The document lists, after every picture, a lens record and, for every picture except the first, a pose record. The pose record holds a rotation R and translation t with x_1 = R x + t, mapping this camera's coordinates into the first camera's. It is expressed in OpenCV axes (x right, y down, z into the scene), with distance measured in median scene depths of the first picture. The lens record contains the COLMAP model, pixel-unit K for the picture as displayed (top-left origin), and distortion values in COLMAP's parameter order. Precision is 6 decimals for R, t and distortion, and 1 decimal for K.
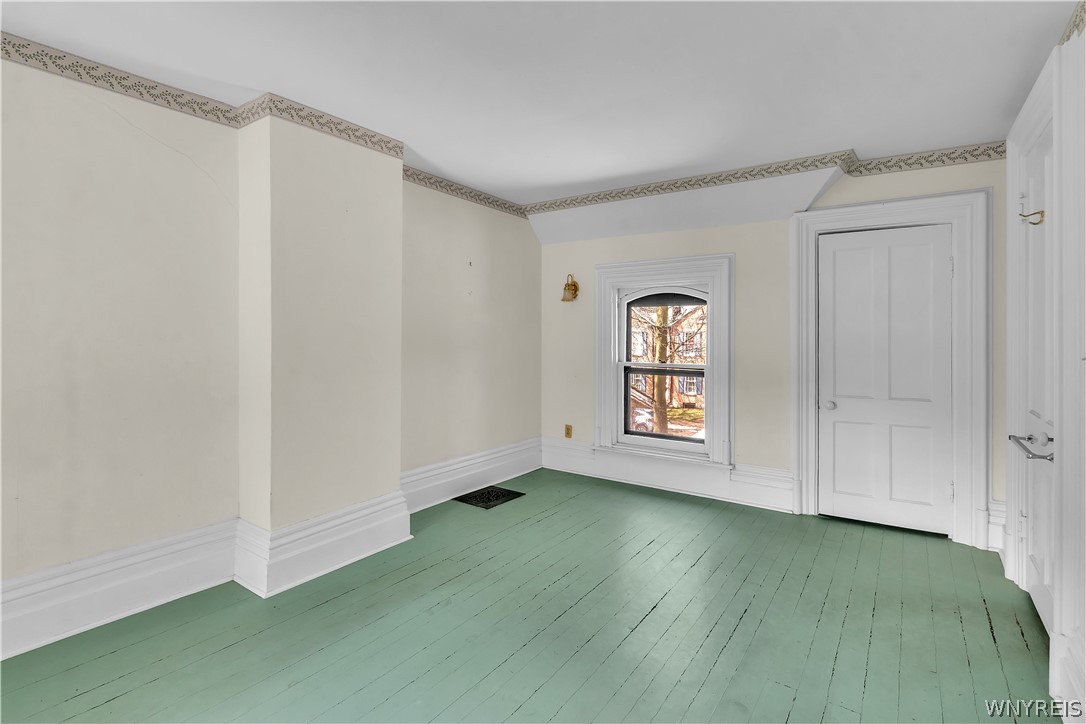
lens RADIAL K [[515.6, 0, 544.1], [0, 515.6, 337.2], [0, 0, 1]] dist [0.000392, 0.000883]
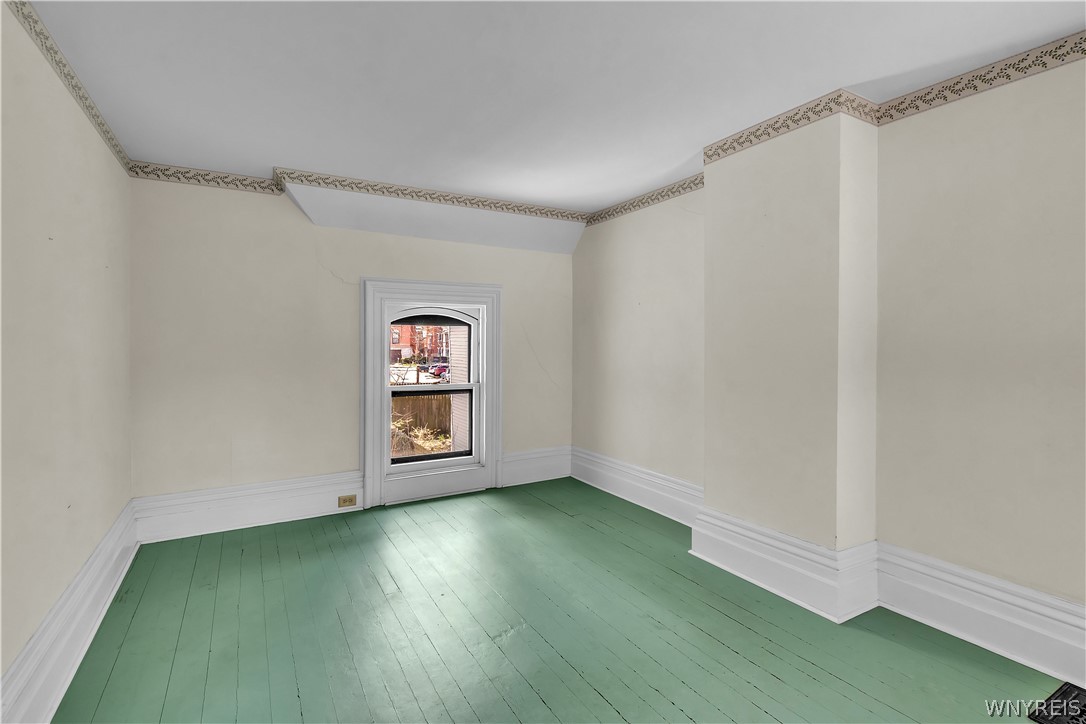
lens RADIAL K [[515.6, 0, 544.1], [0, 515.6, 337.2], [0, 0, 1]] dist [0.000392, 0.000883]
pose [[-0.419172, -0.002999, -0.907902, 0.745228], [0.003810, 0.999980, -0.005063, -0.017475], [0.907899, -0.005581, -0.419152, 1.169749]]
